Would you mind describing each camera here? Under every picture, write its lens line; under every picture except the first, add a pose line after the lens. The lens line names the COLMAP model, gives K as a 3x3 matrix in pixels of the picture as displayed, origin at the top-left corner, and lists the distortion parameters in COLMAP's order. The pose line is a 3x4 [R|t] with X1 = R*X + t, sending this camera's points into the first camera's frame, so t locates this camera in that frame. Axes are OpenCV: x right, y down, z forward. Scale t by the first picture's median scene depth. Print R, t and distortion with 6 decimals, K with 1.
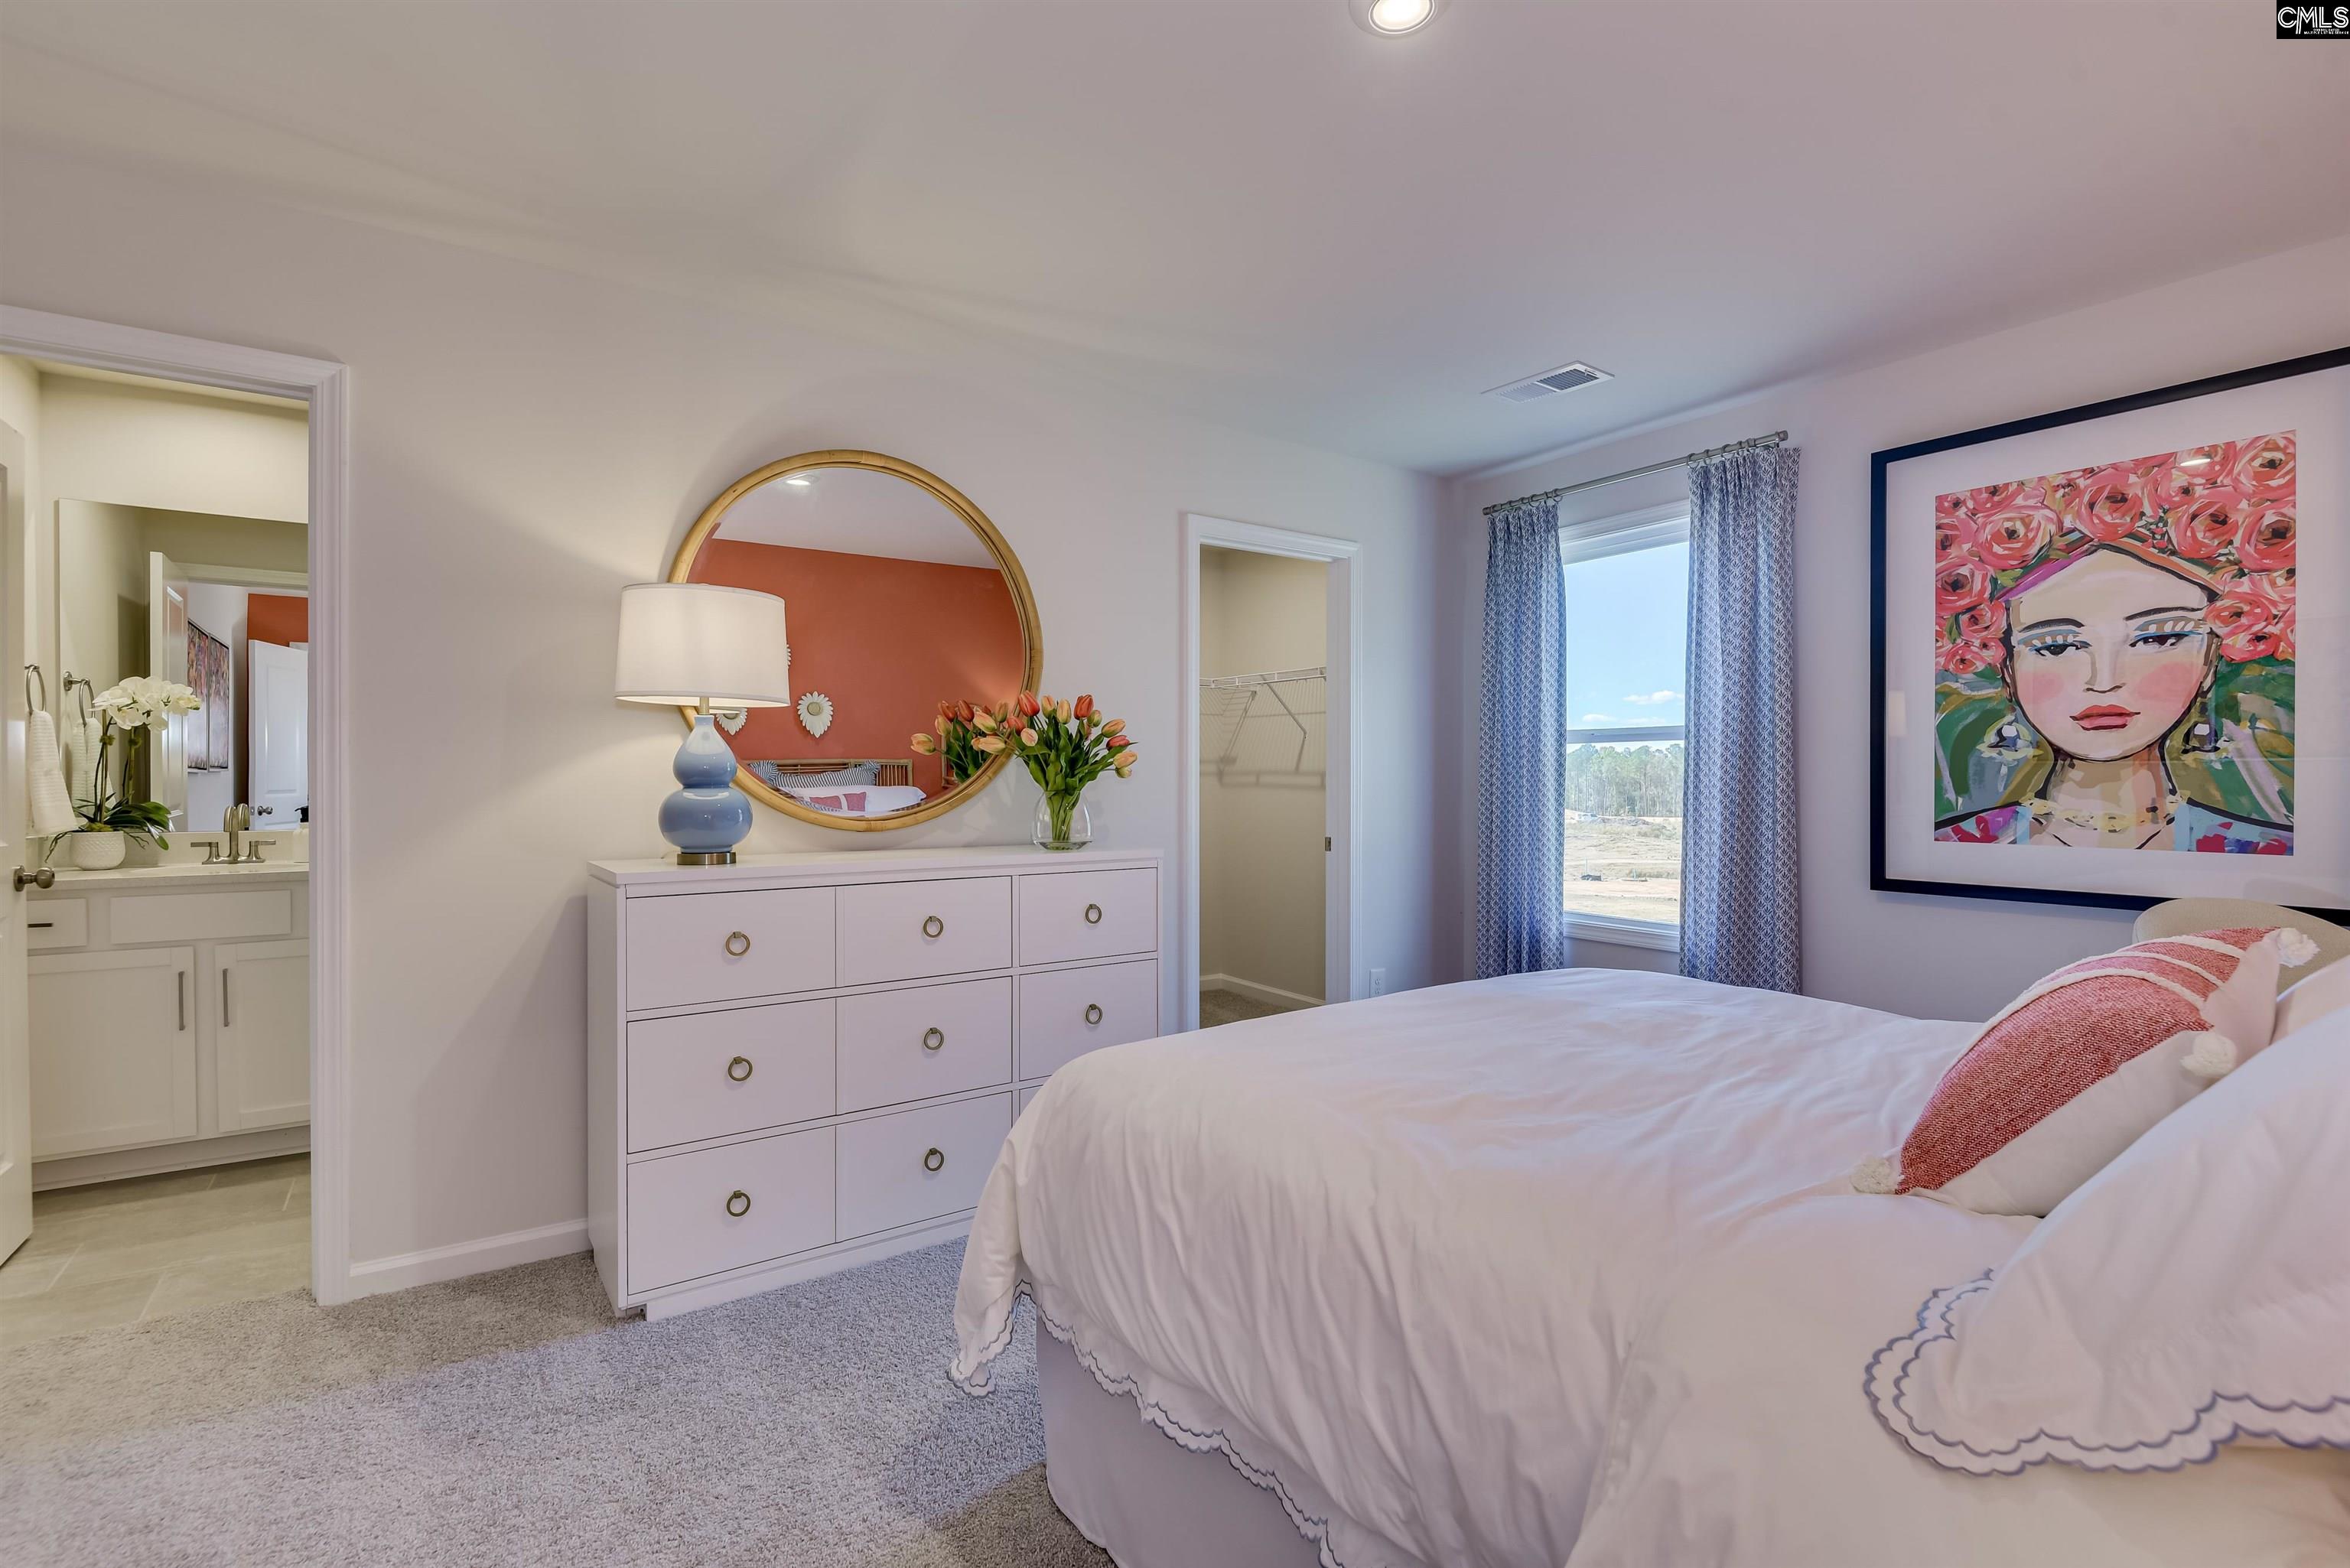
lens RADIAL K [[1061.9, 0, 1176.6], [0, 1061.9, 786.5], [0, 0, 1]] dist [-0.002603, -0.000417]
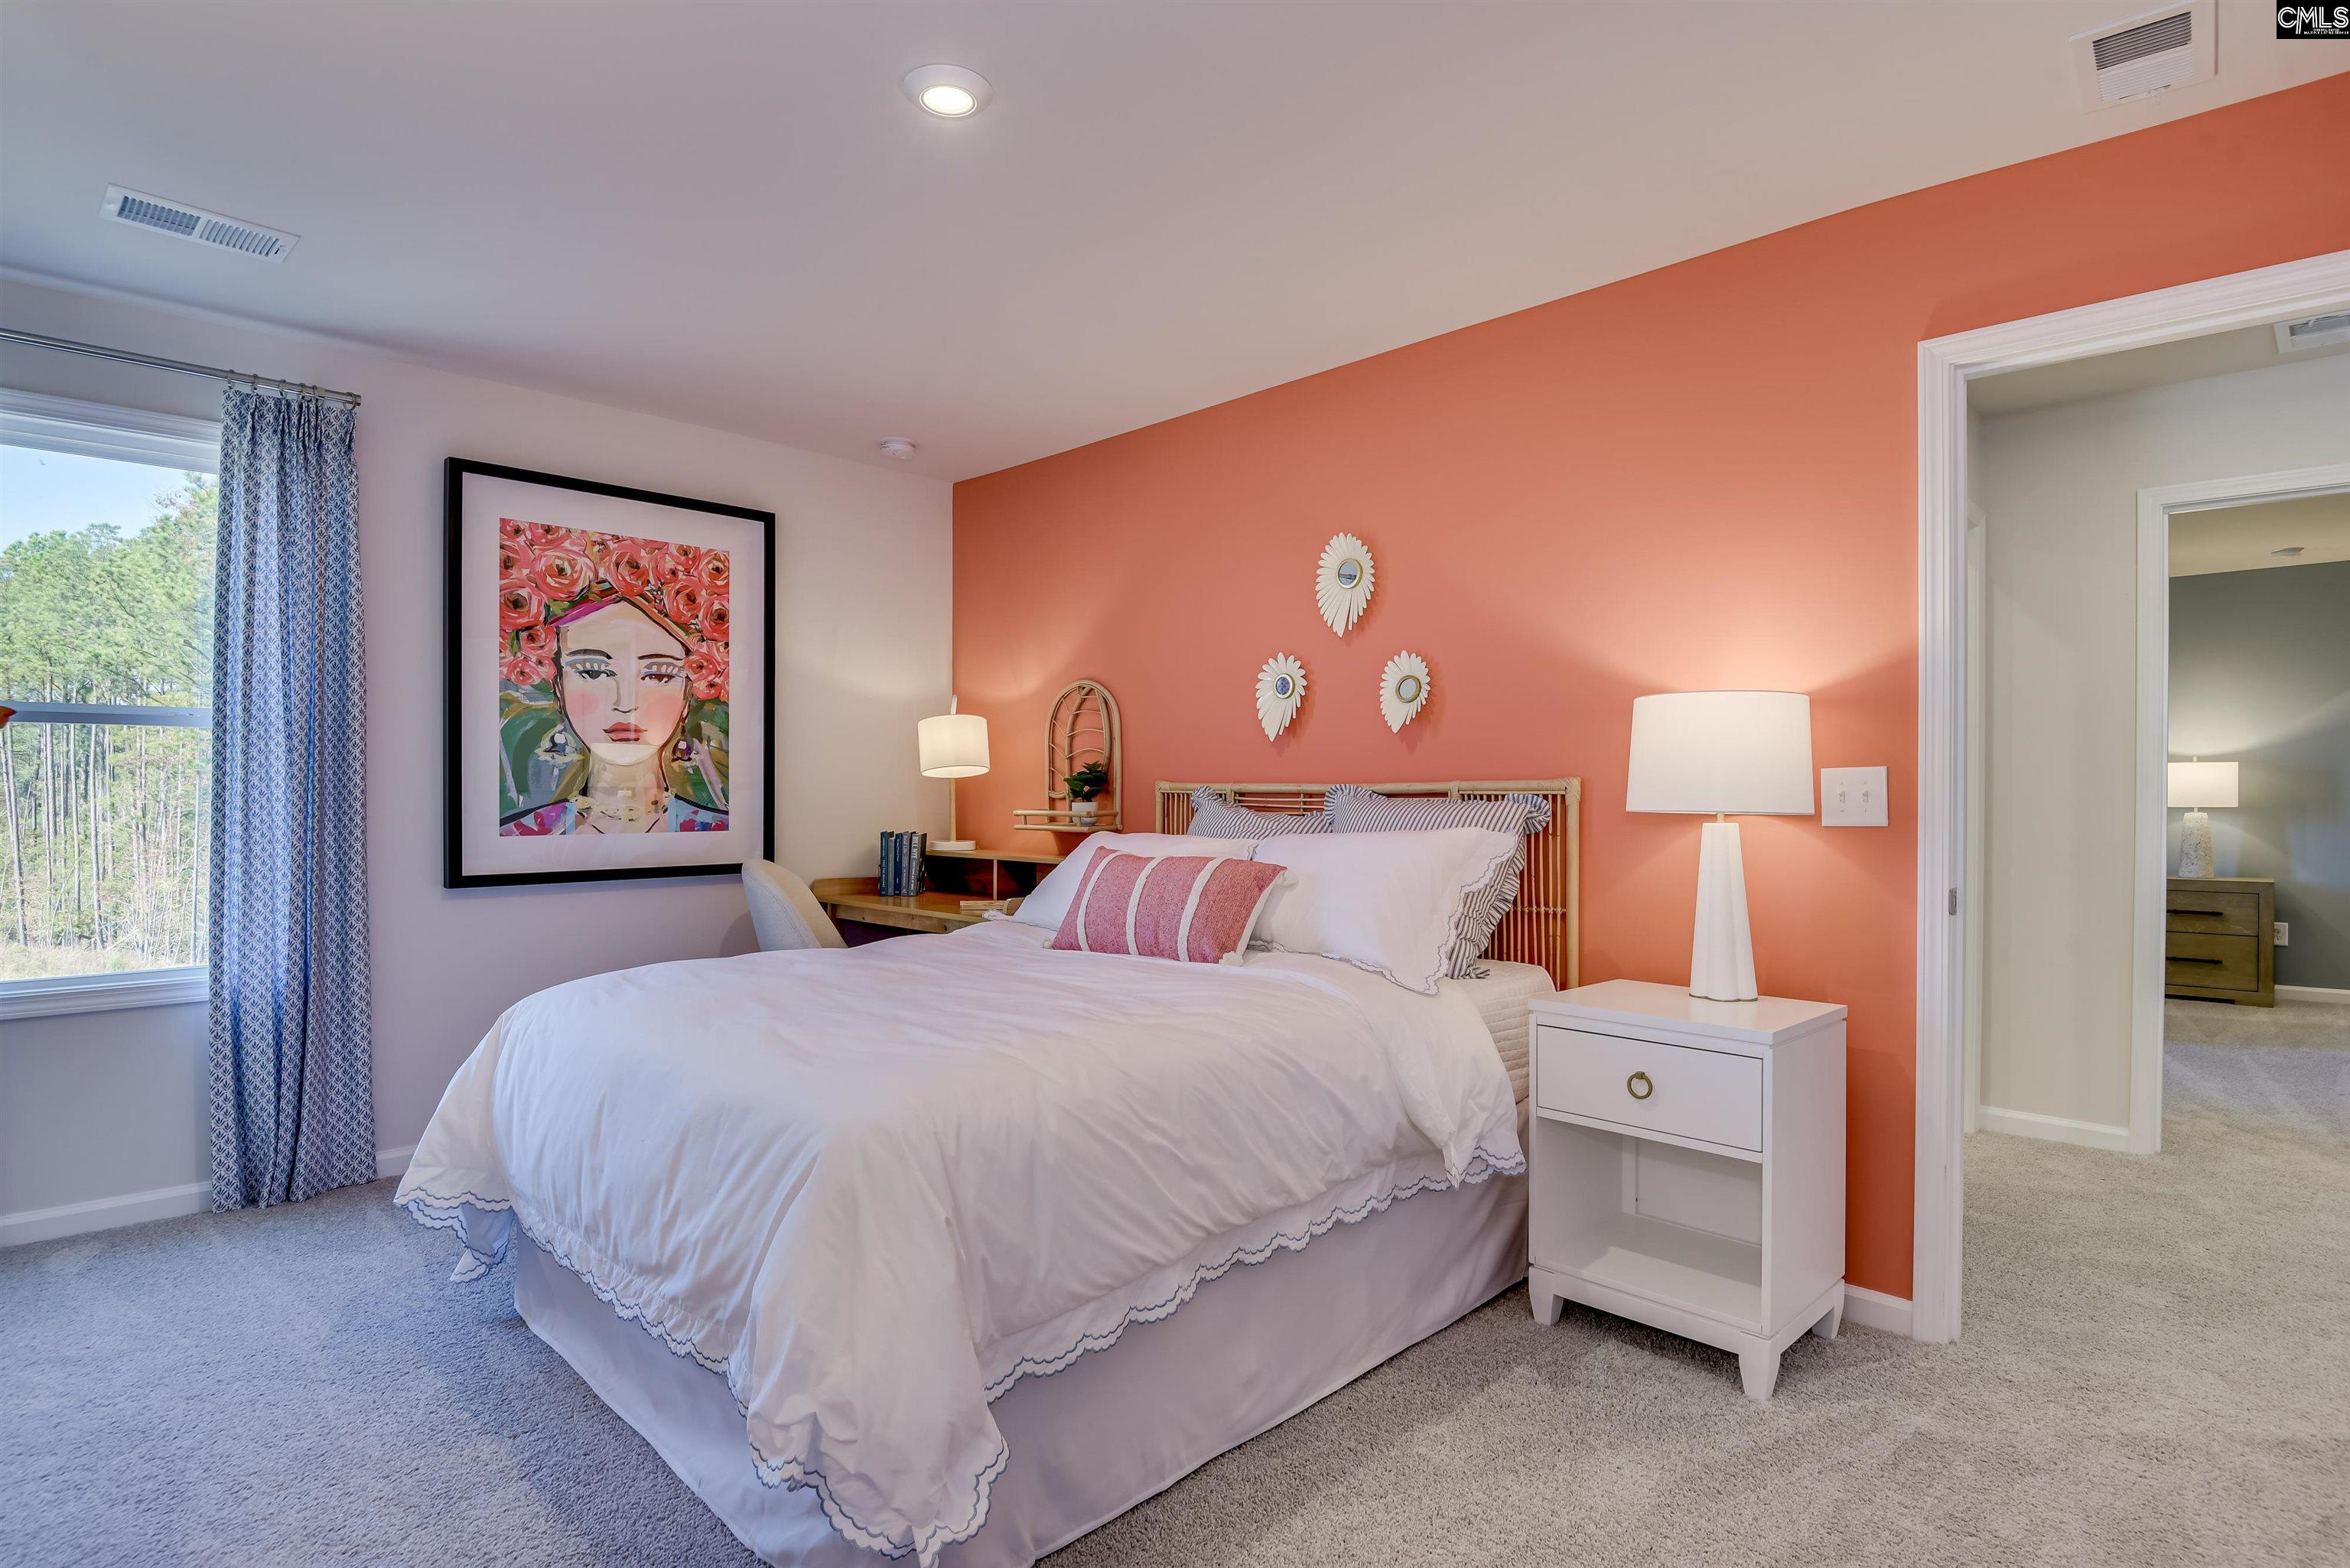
lens RADIAL K [[1178.3, 0, 1172.3], [0, 1178.3, 789.0], [0, 0, 1]] dist [-0.024669, -0.000840]
pose [[-0.172772, -0.001798, 0.984960, -0.621047], [0.004609, 0.999986, 0.002634, 0.003253], [-0.984951, 0.004995, -0.172761, 0.572218]]
